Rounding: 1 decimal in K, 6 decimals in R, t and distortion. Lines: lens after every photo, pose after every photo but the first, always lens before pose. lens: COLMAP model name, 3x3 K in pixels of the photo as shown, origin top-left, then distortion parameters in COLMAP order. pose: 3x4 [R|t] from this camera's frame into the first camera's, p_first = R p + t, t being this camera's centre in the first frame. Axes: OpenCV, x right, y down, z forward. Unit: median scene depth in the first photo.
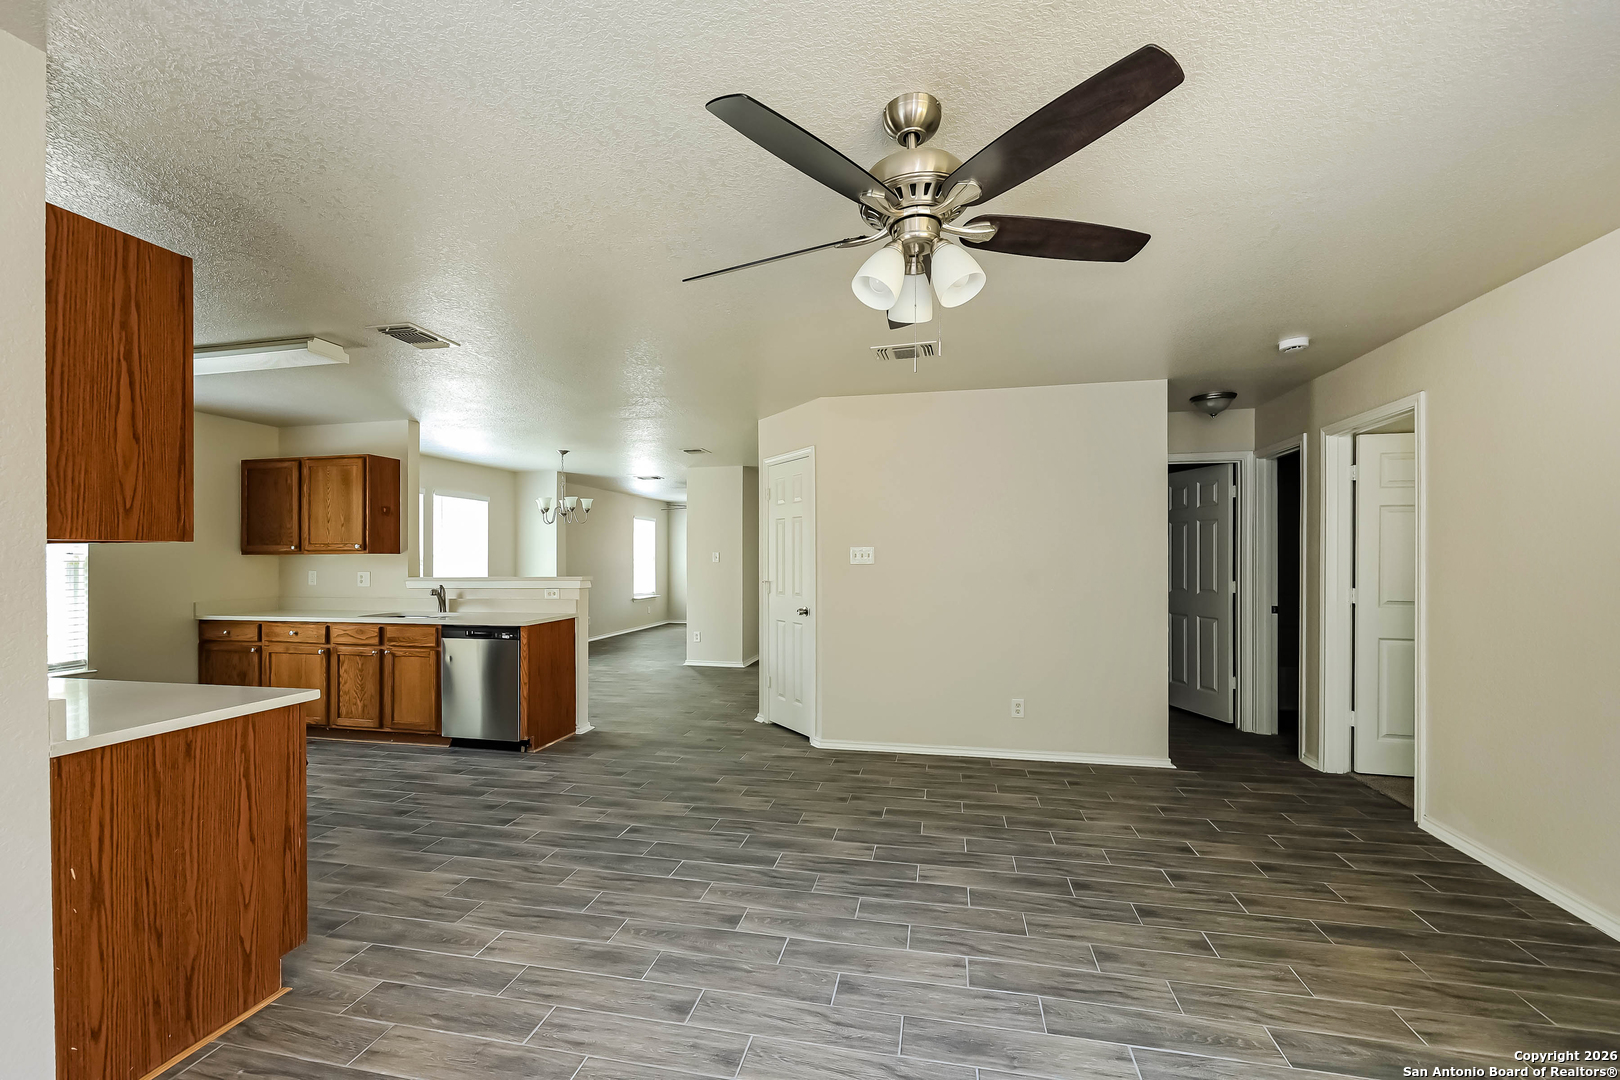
lens RADIAL K [[656.5, 0, 813.3], [0, 656.5, 554.8], [0, 0, 1]] dist [0.000326, 0.000056]
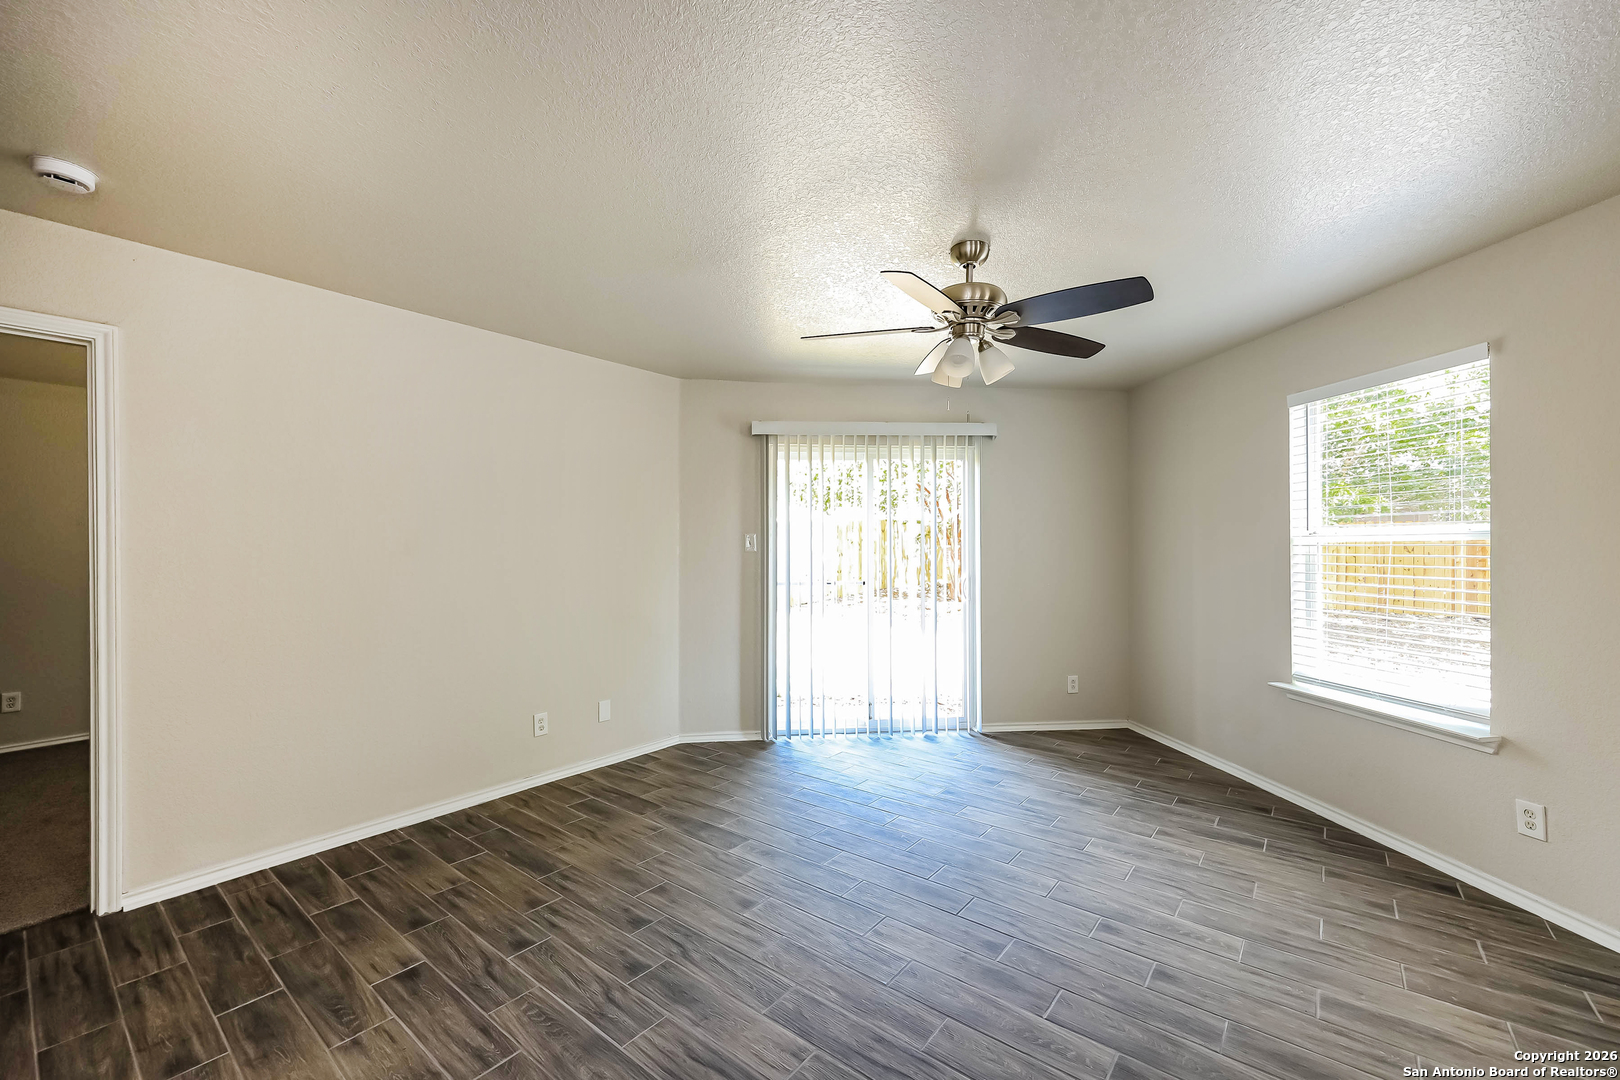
lens RADIAL K [[656.5, 0, 813.3], [0, 656.5, 554.8], [0, 0, 1]] dist [0.000326, 0.000056]
pose [[-0.893529, 0.003583, 0.448992, -0.137564], [0.005047, 0.999985, 0.002064, 0.018661], [-0.448978, 0.004110, -0.893533, 1.705171]]
